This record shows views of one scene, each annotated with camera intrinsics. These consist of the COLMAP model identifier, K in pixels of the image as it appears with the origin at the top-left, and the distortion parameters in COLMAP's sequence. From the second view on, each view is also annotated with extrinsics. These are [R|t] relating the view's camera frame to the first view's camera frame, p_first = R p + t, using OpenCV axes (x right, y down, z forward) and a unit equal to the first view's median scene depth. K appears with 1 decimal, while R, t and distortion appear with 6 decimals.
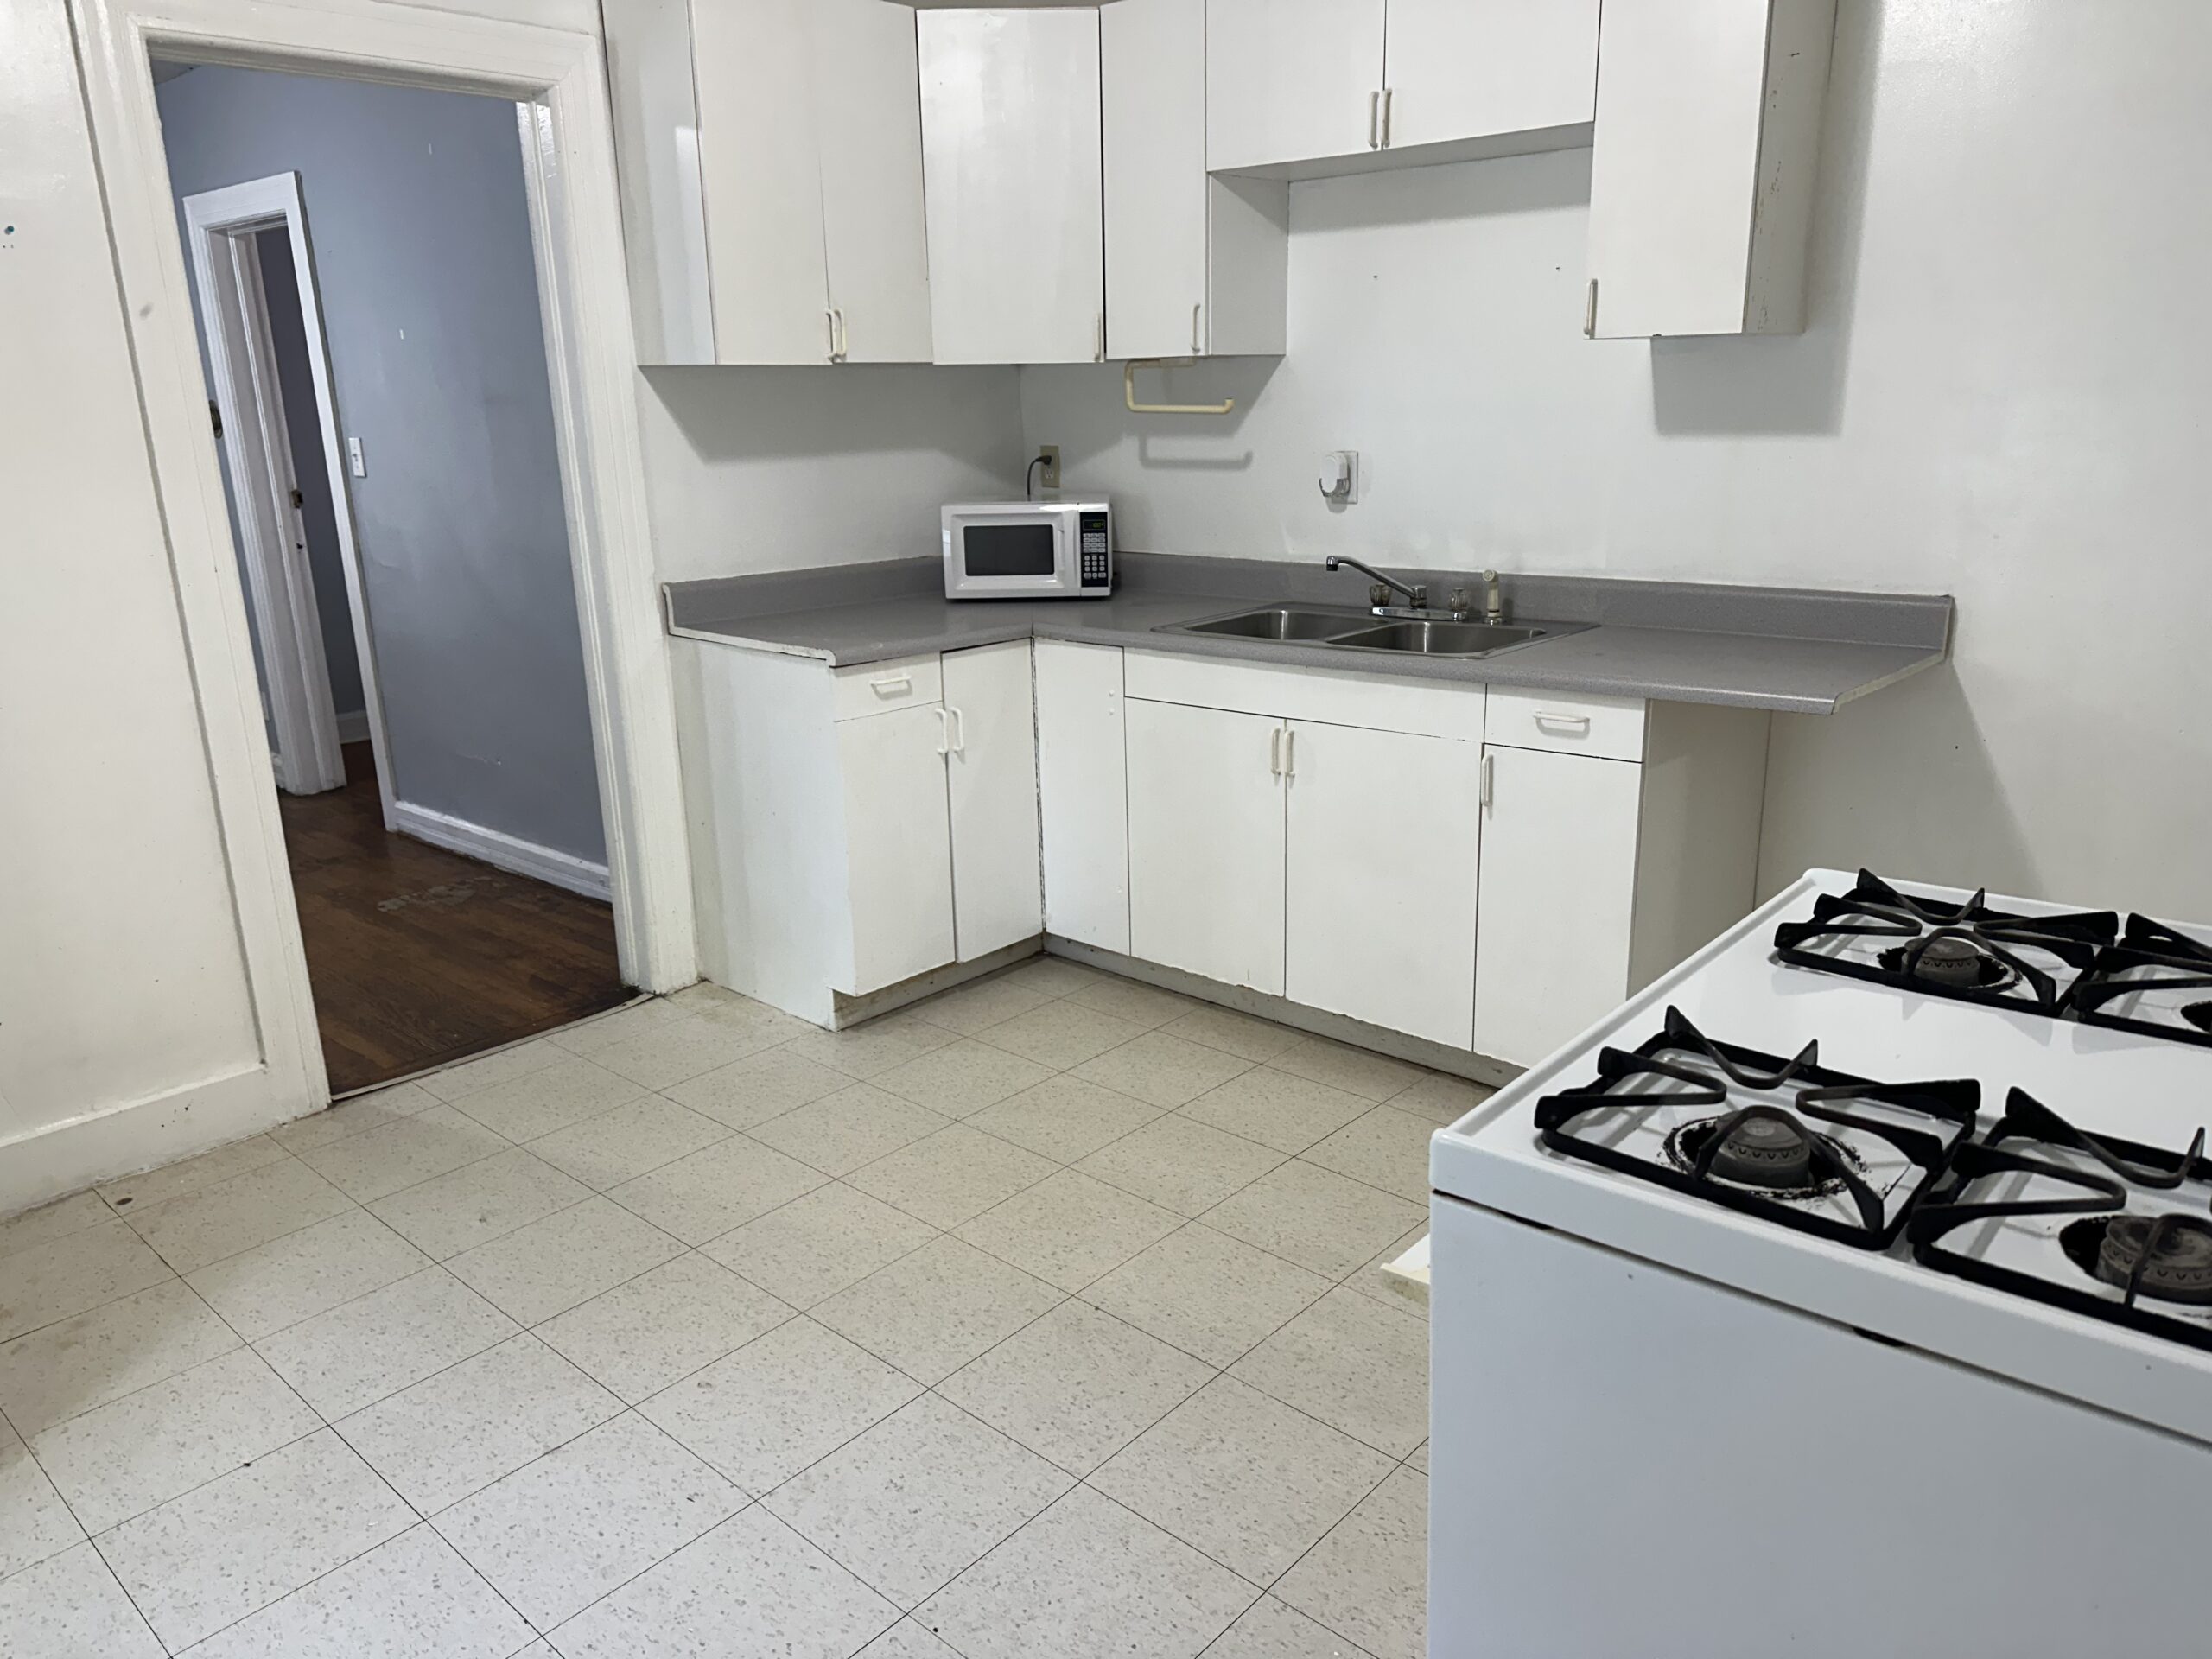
lens RADIAL K [[1544.4, 0, 1117.8], [0, 1544.4, 825.1], [0, 0, 1]] dist [0.076529, -0.096808]
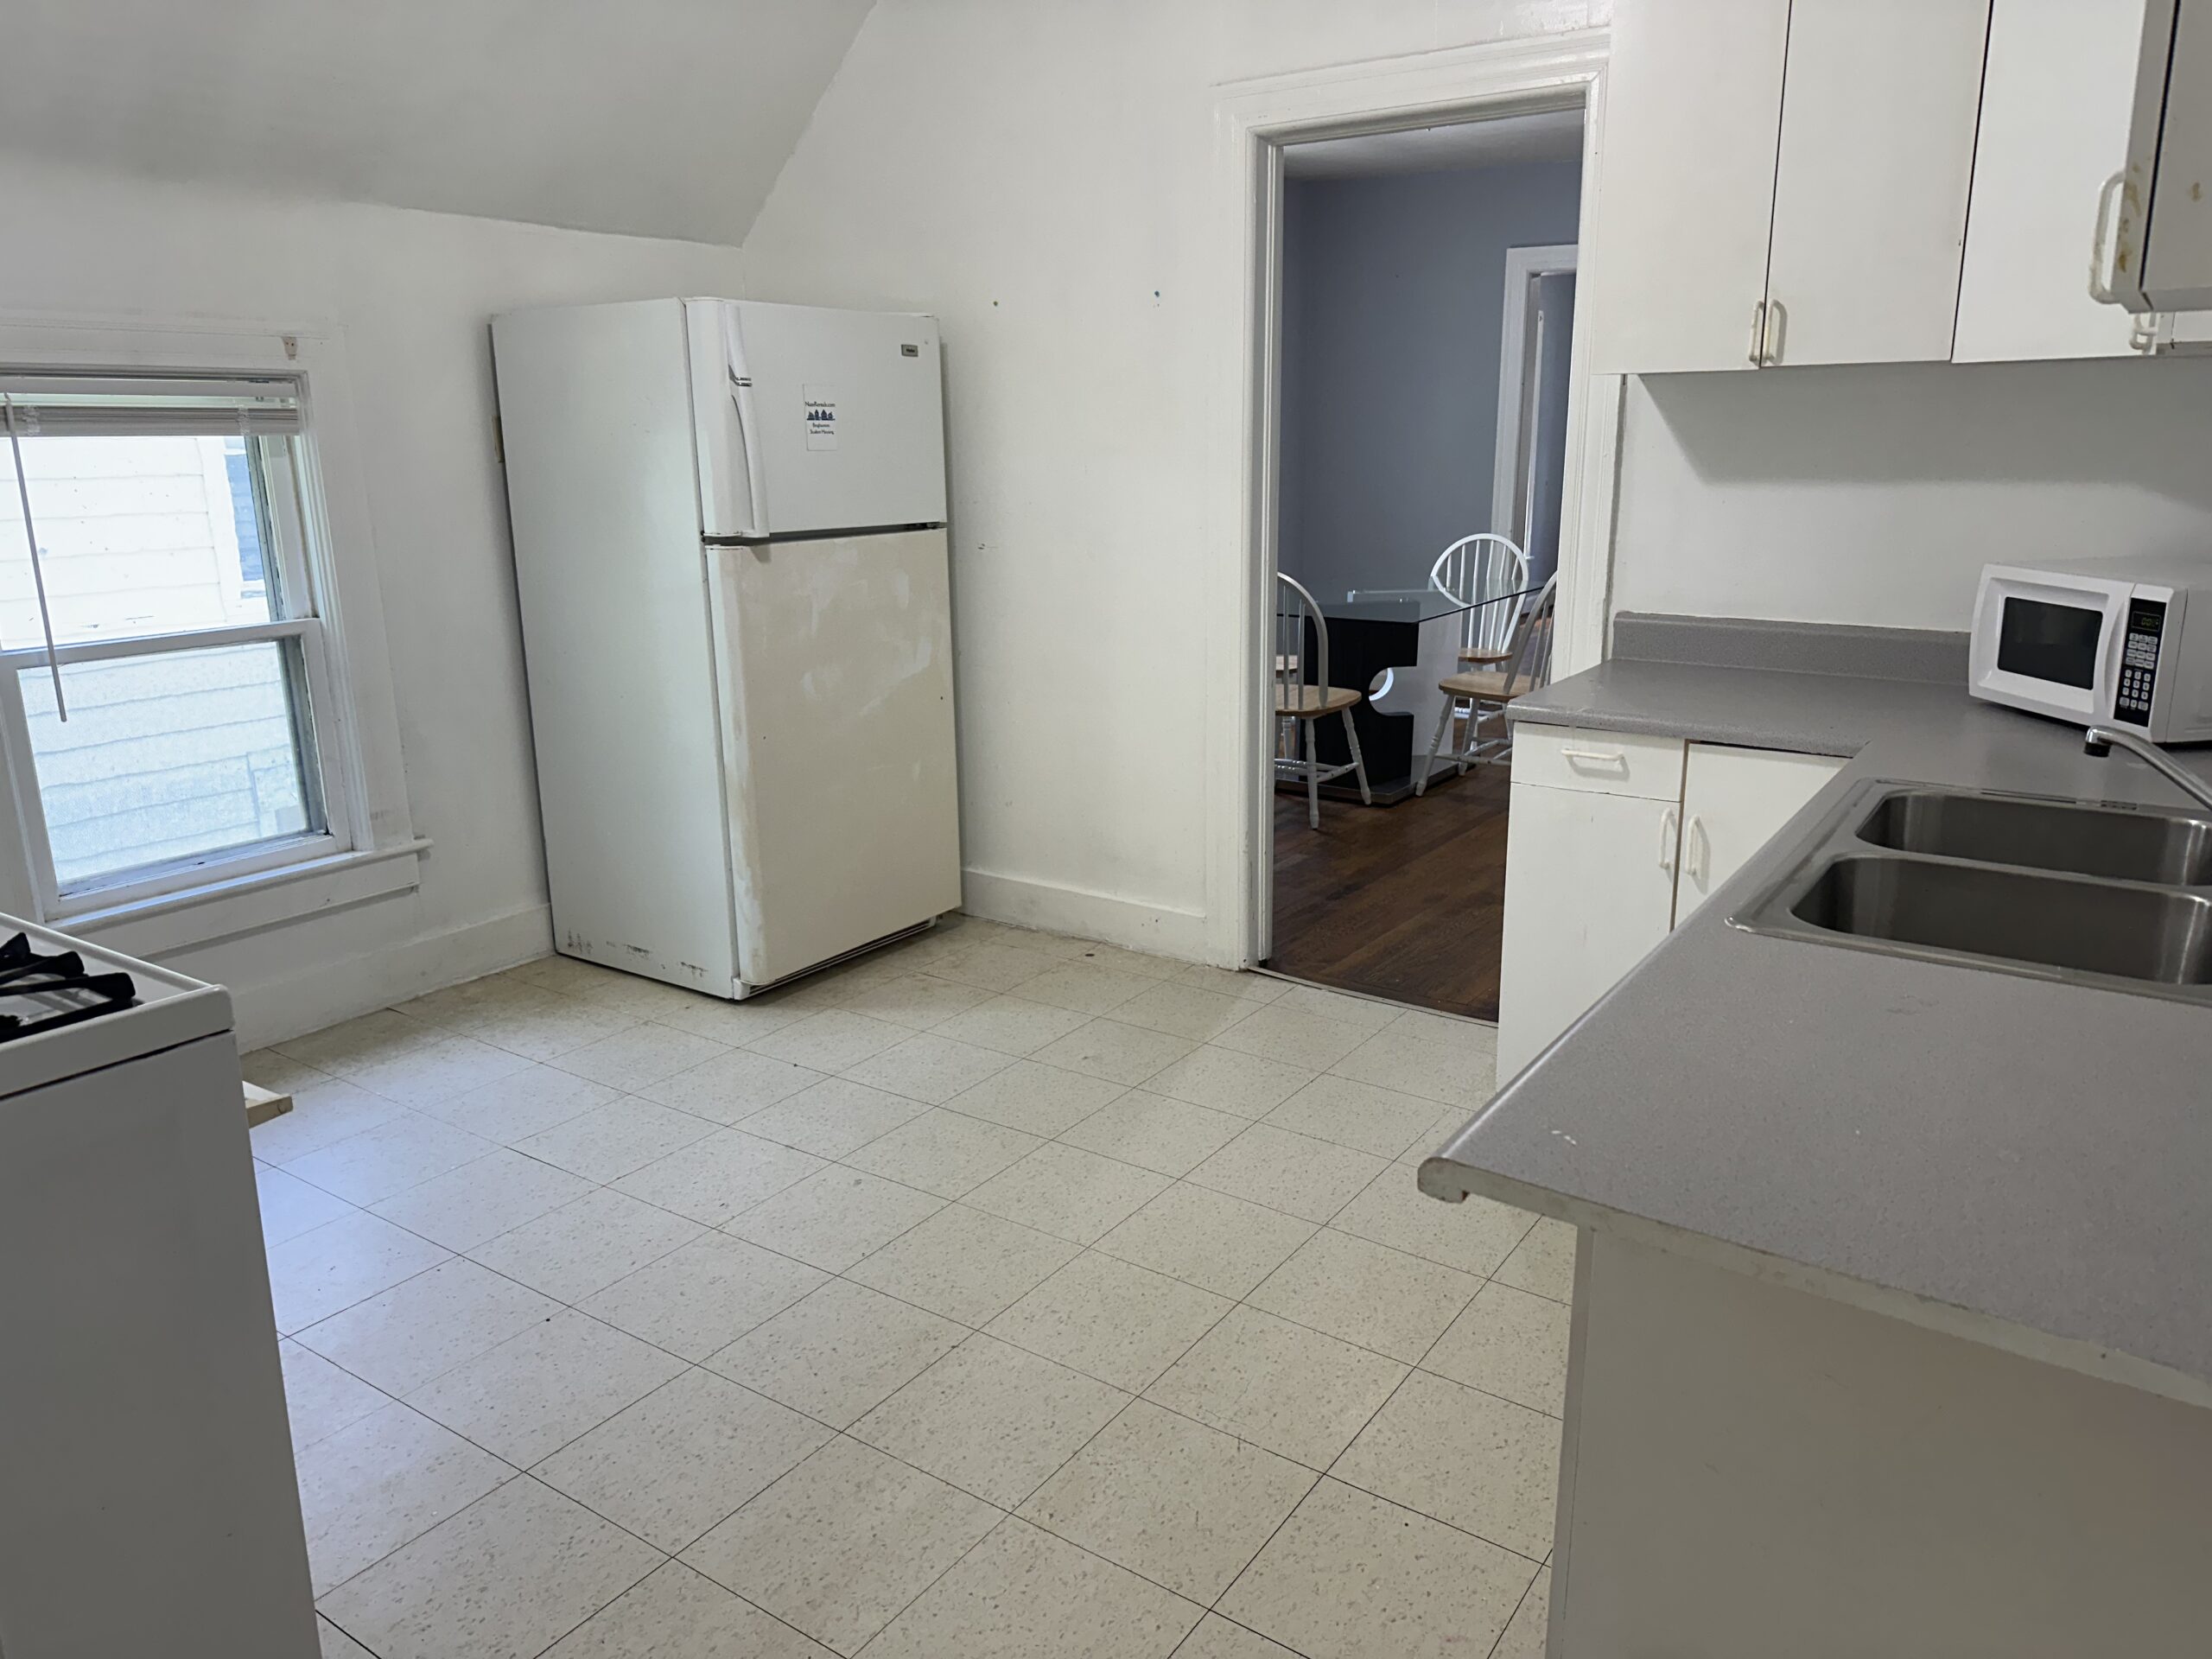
lens RADIAL K [[1544.4, 0, 1117.8], [0, 1544.4, 825.1], [0, 0, 1]] dist [0.076529, -0.096808]
pose [[0.125276, 0.264855, -0.956116, 0.601145], [-0.259093, 0.939000, 0.226165, -0.174358], [0.957693, 0.219390, 0.186256, 0.595325]]
